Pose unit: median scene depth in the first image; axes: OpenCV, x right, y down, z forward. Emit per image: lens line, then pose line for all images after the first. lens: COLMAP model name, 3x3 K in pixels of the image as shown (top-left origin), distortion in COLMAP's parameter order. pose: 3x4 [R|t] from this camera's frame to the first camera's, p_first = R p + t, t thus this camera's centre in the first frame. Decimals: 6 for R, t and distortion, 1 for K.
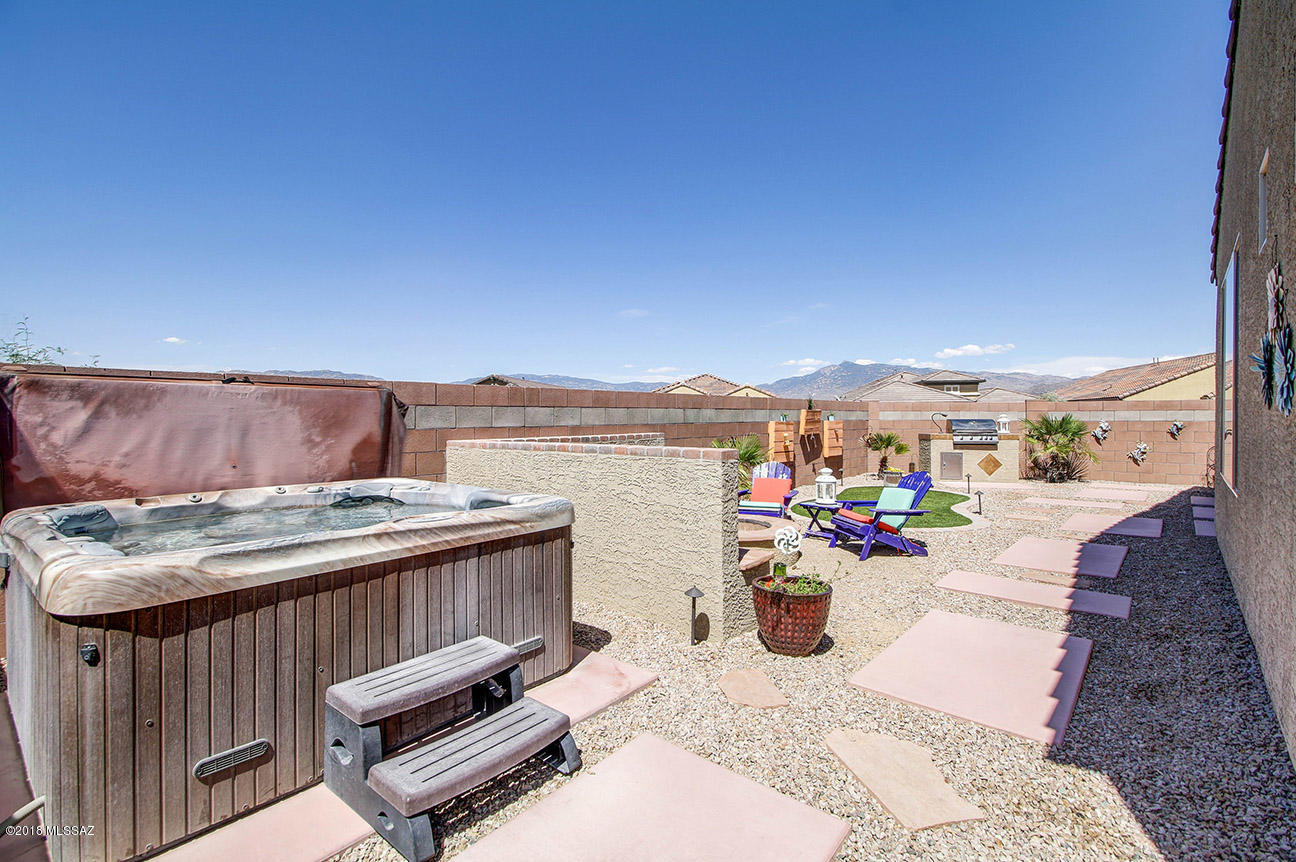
lens RADIAL K [[593.0, 0, 648.0], [0, 593.0, 431.0], [0, 0, 1]] dist [0.020403, -0.001000]
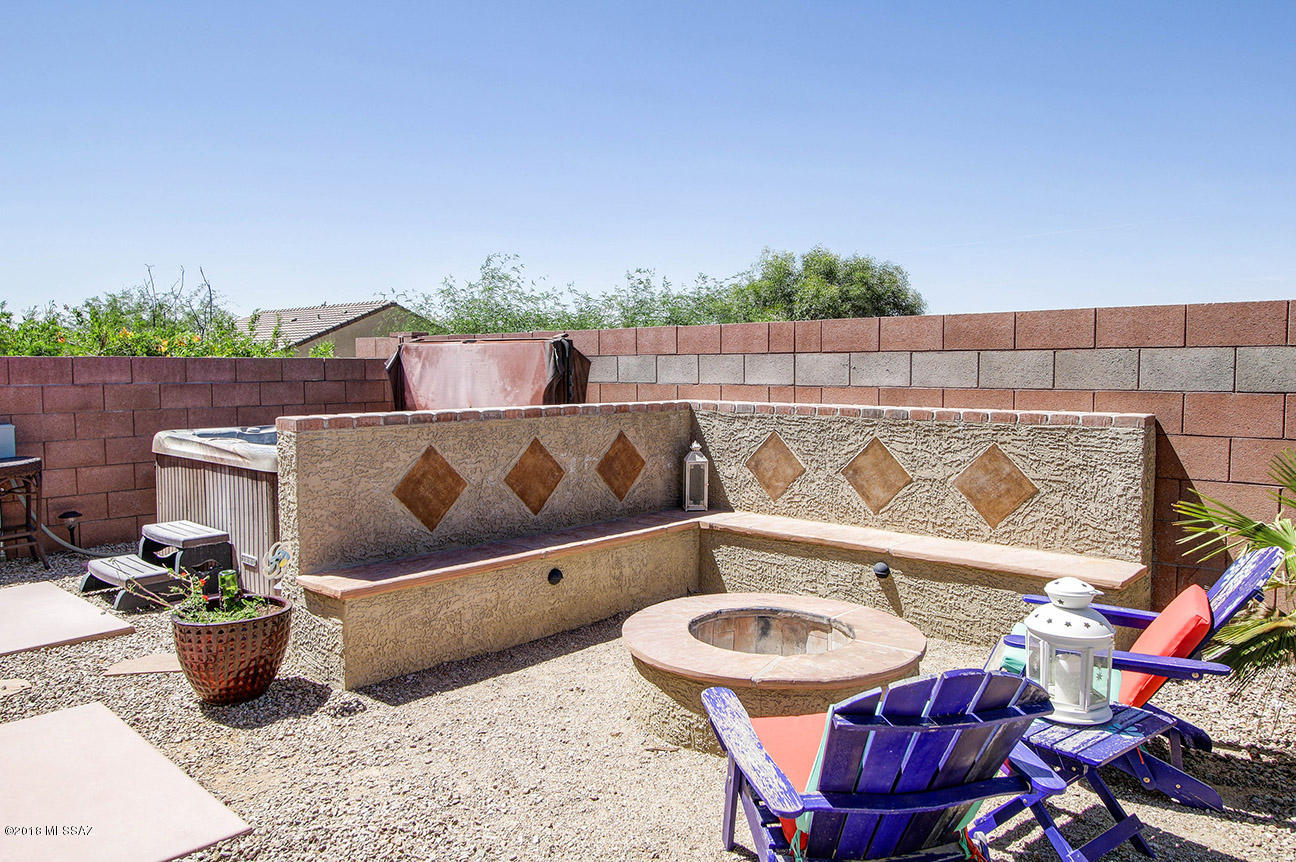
lens RADIAL K [[876.6, 0, 648.0], [0, 876.6, 431.0], [0, 0, 1]] dist [0.000241, 0.000264]
pose [[-0.030298, 0.078705, -0.996437, 0.359547], [-0.023336, 0.996568, 0.079425, -0.014306], [0.999268, 0.025659, -0.028357, 0.438238]]
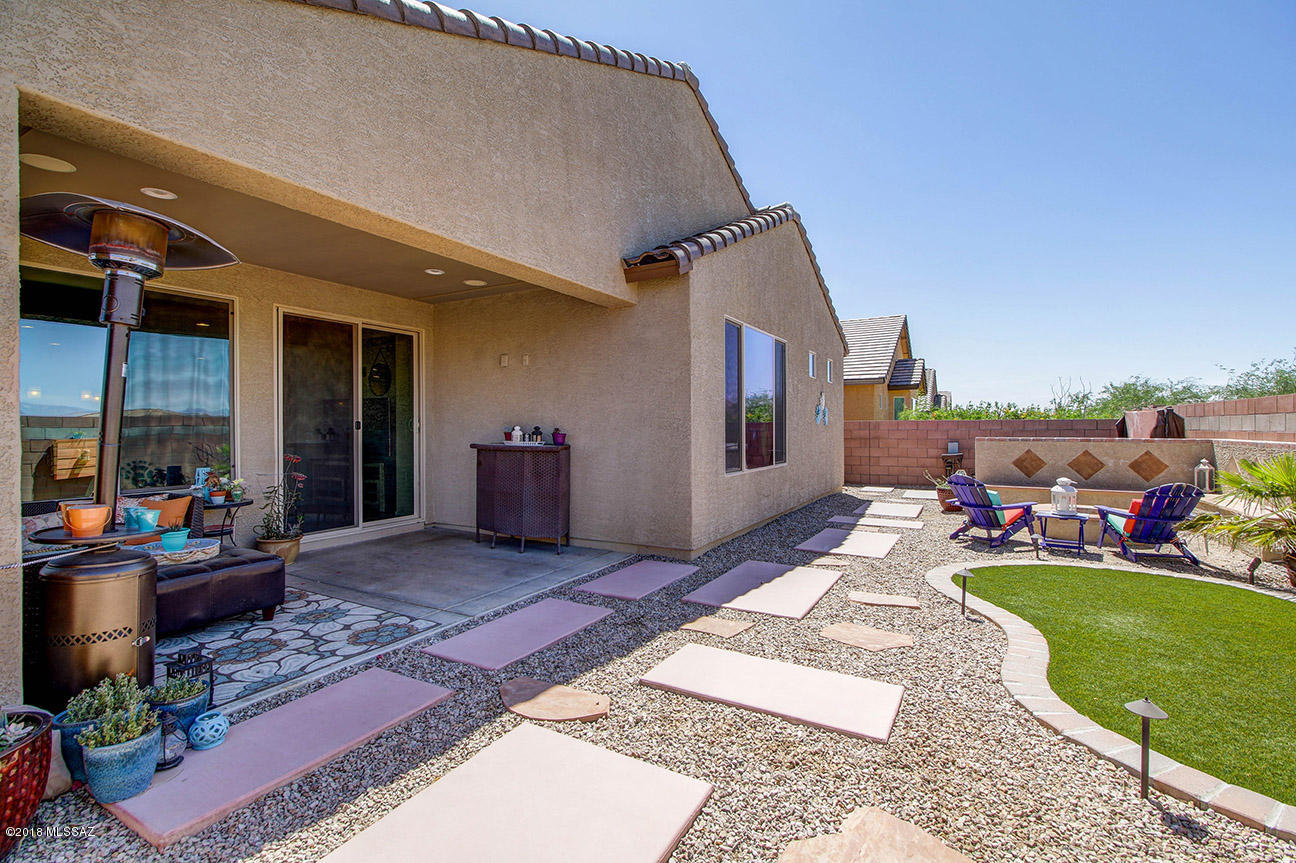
lens RADIAL K [[593.0, 0, 648.0], [0, 593.0, 431.5], [0, 0, 1]] dist [0.020403, -0.001000]
pose [[-0.978428, 0.010719, -0.206311, 0.621524], [0.004238, 0.999484, 0.031830, -0.025004], [0.206546, 0.030269, -0.977969, 0.973841]]
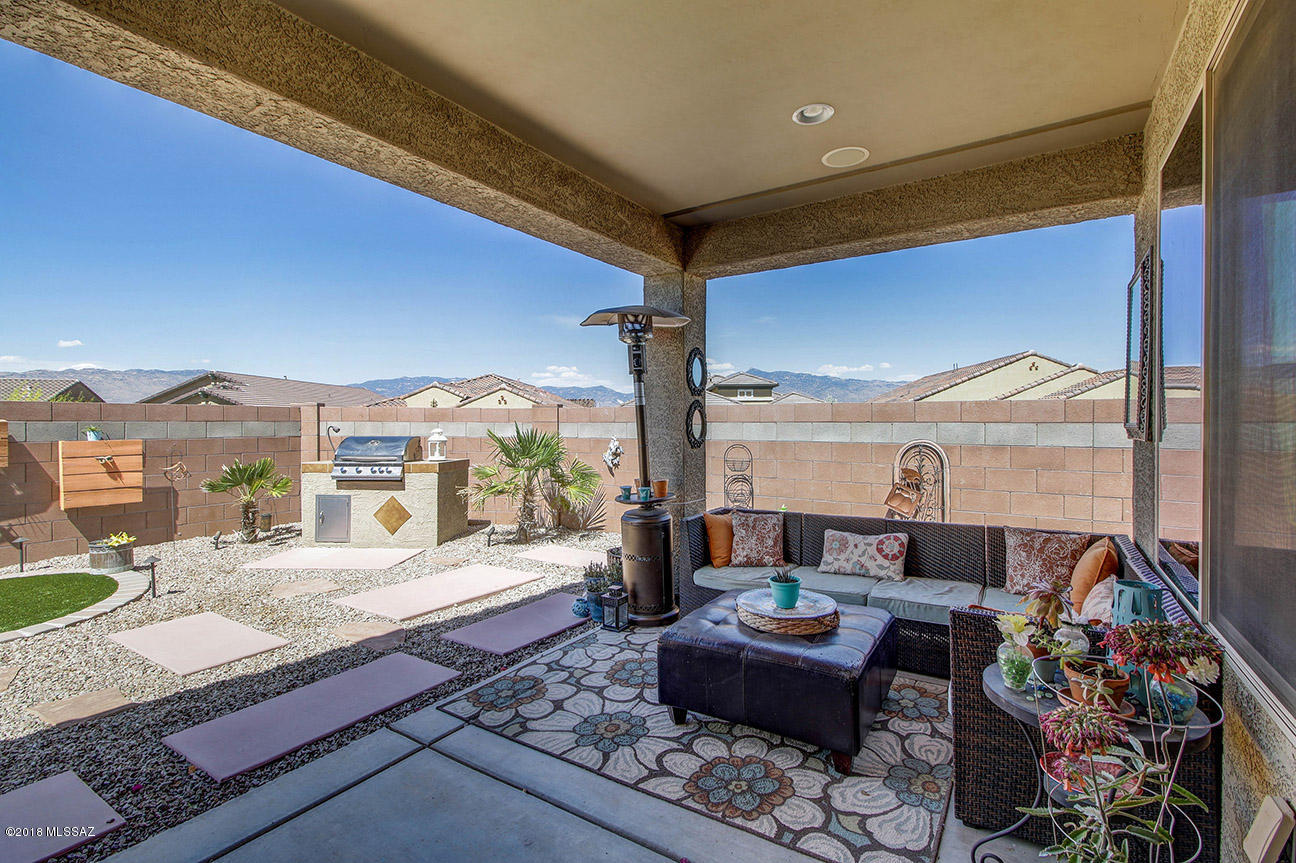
lens RADIAL K [[593.0, 0, 648.0], [0, 593.0, 431.5], [0, 0, 1]] dist [0.020403, -0.001000]
pose [[0.989574, -0.002115, 0.144012, 0.716360], [0.003160, 0.999970, -0.007029, -0.019919], [-0.143993, 0.007411, 0.989551, 0.382966]]
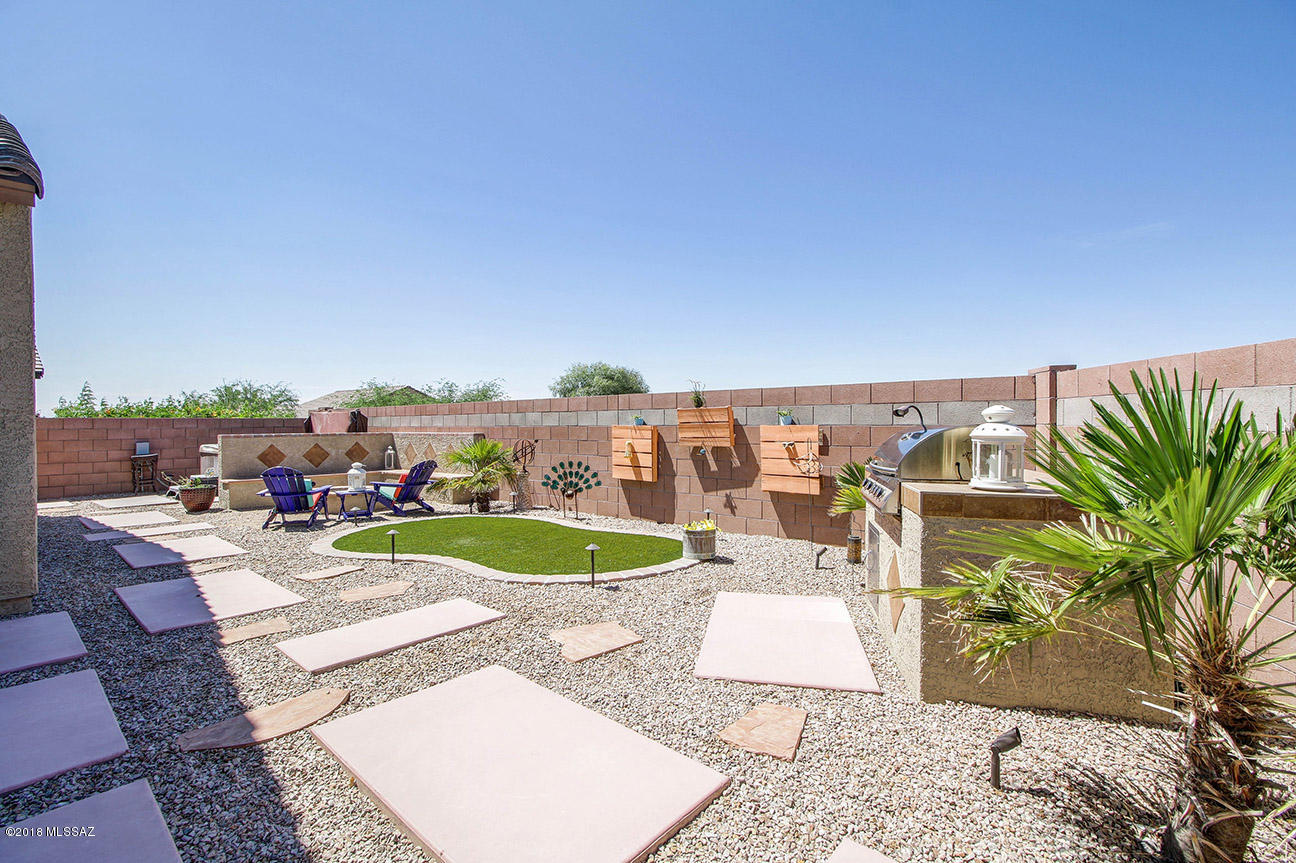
lens RADIAL K [[593.0, 0, 648.0], [0, 593.0, 431.5], [0, 0, 1]] dist [0.020403, -0.001000]
pose [[-0.008825, 0.020023, -0.999761, 0.826813], [-0.016569, 0.999659, 0.020167, -0.020144], [0.999824, 0.016743, -0.008490, 0.869434]]
